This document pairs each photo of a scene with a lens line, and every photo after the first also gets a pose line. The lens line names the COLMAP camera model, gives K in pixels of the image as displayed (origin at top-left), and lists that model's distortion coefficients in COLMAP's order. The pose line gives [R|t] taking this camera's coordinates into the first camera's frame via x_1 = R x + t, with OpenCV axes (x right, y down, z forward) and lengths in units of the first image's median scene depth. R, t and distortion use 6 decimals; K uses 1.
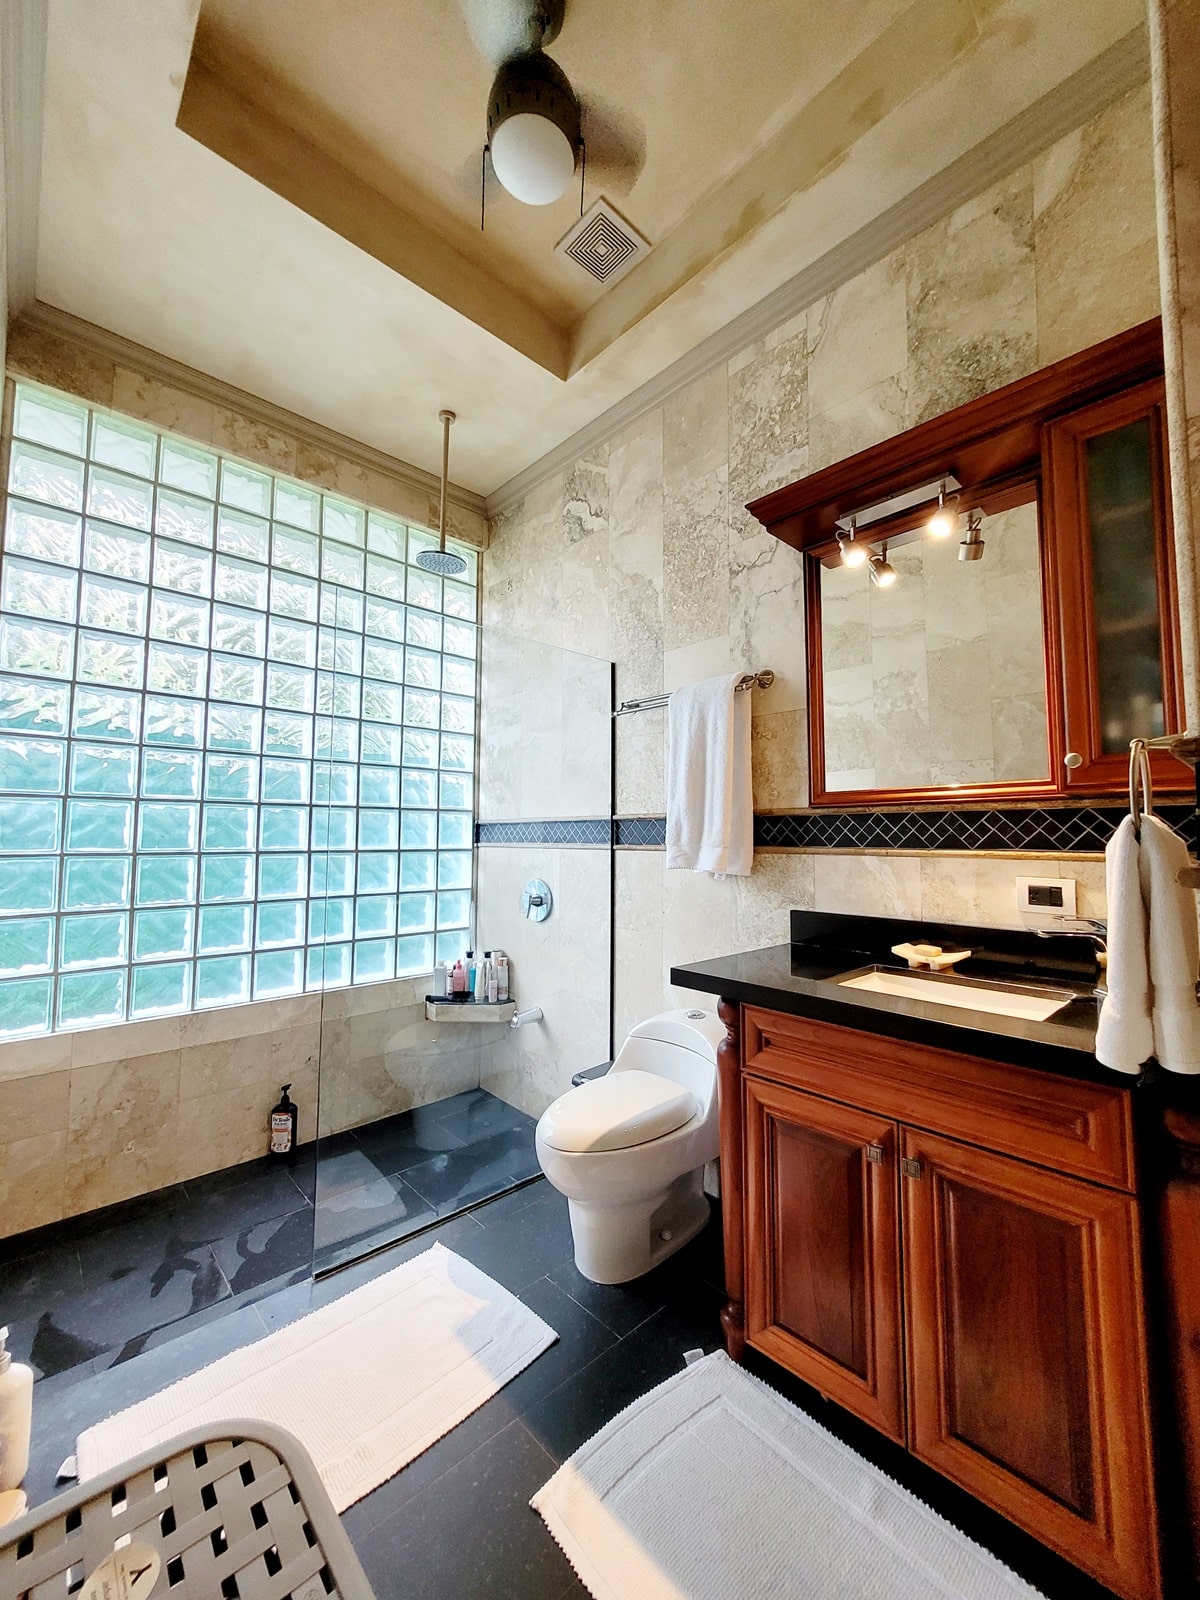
lens RADIAL K [[628.5, 0, 613.3], [0, 628.5, 796.4], [0, 0, 1]] dist [-0.000021, -0.000250]
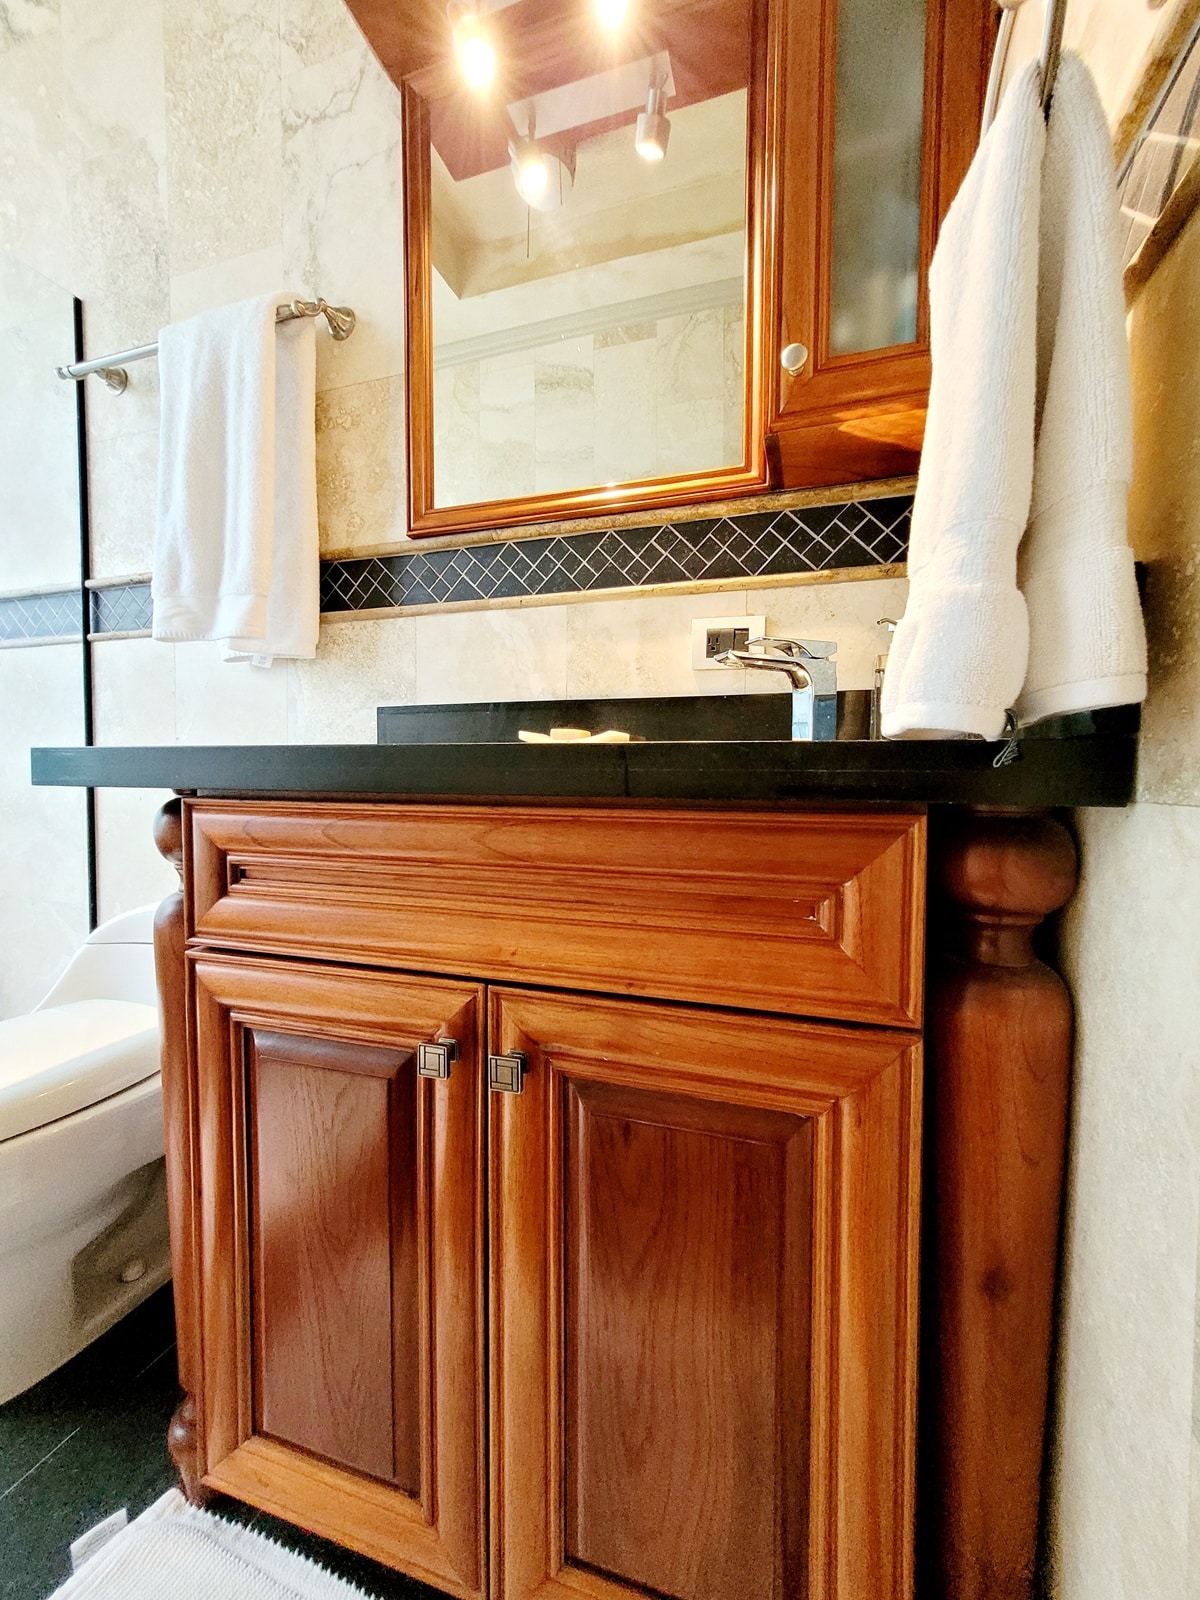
lens RADIAL K [[633.1, 0, 613.9], [0, 633.1, 798.5], [0, 0, 1]] dist [0.001431, 0.000016]
pose [[0.879562, -0.016727, 0.475490, 0.201339], [-0.036307, 0.994108, 0.102133, 0.211110], [-0.474396, -0.107096, 0.873773, 0.357479]]
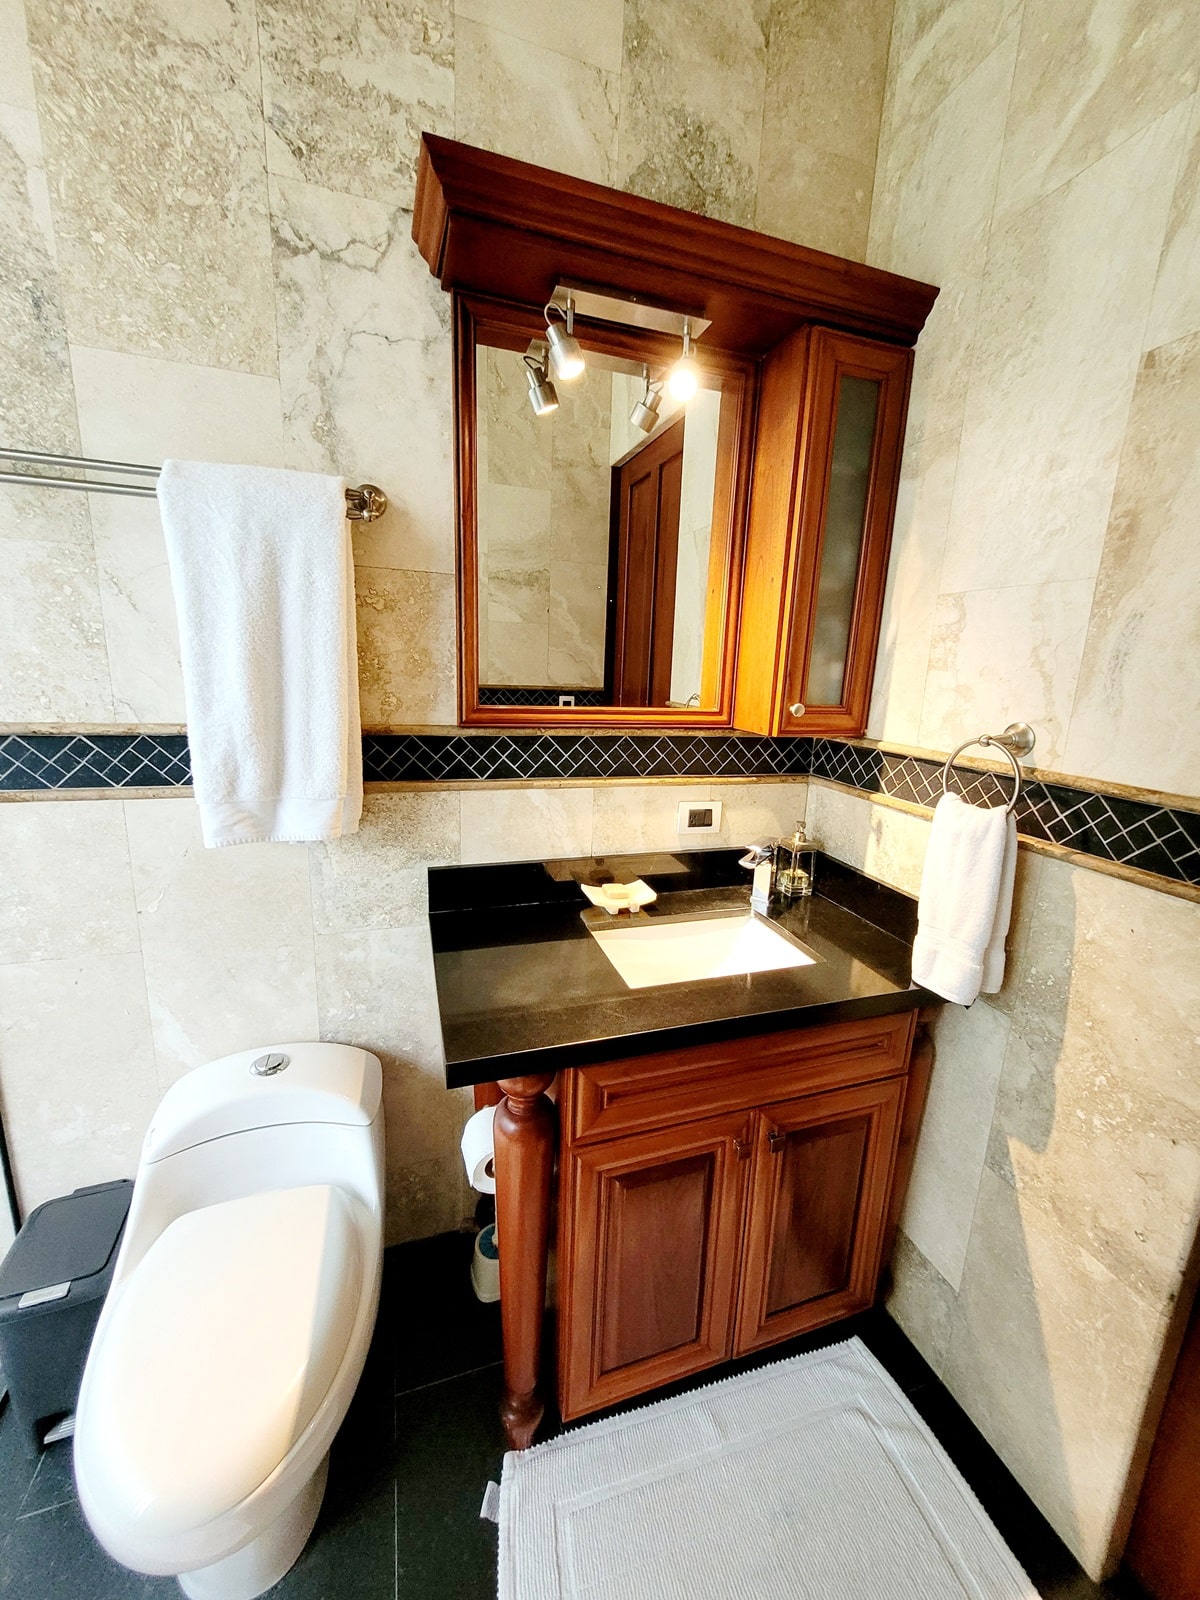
lens RADIAL K [[637.2, 0, 619.2], [0, 637.2, 795.7], [0, 0, 1]] dist [0.002117, 0.000637]
pose [[0.411759, -0.177605, 0.893818, -0.273985], [-0.105180, 0.965007, 0.240204, -0.102200], [-0.905203, -0.192918, 0.378670, 0.585025]]
